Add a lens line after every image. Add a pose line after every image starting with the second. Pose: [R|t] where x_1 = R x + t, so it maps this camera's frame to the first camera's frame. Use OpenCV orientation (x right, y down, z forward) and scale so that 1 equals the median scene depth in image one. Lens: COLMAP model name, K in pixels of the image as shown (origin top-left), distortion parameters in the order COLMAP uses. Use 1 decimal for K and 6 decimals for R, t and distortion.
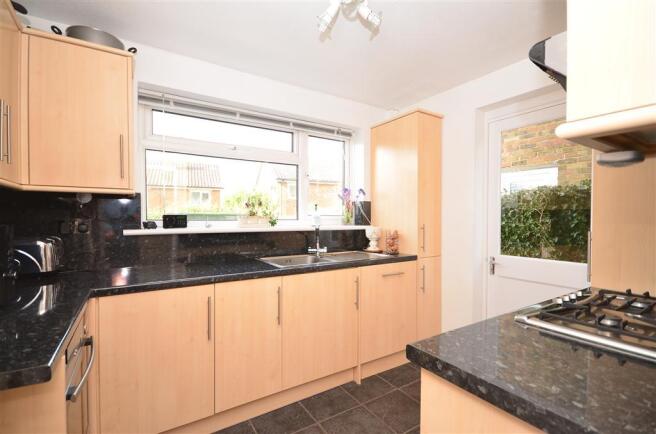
lens RADIAL K [[302.4, 0, 328.0], [0, 302.4, 217.0], [0, 0, 1]] dist [-0.000495, -0.000040]
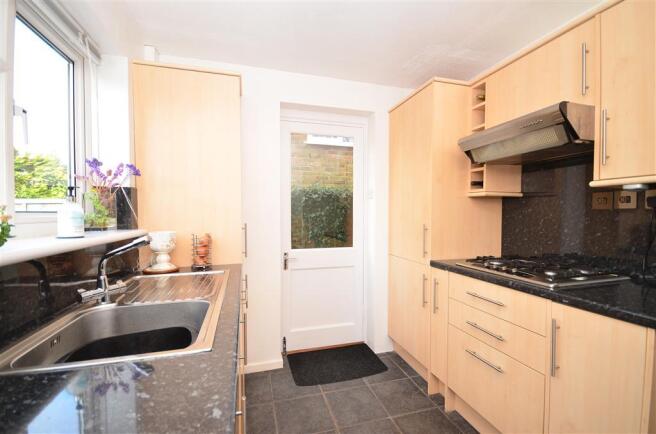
lens RADIAL K [[292.2, 0, 328.0], [0, 292.2, 217.0], [0, 0, 1]] dist [-0.002191, -0.000658]
pose [[0.285651, -0.015679, 0.958206, -0.346641], [0.004848, 0.999877, 0.014916, -0.002293], [-0.958322, 0.000384, 0.285692, 0.564783]]
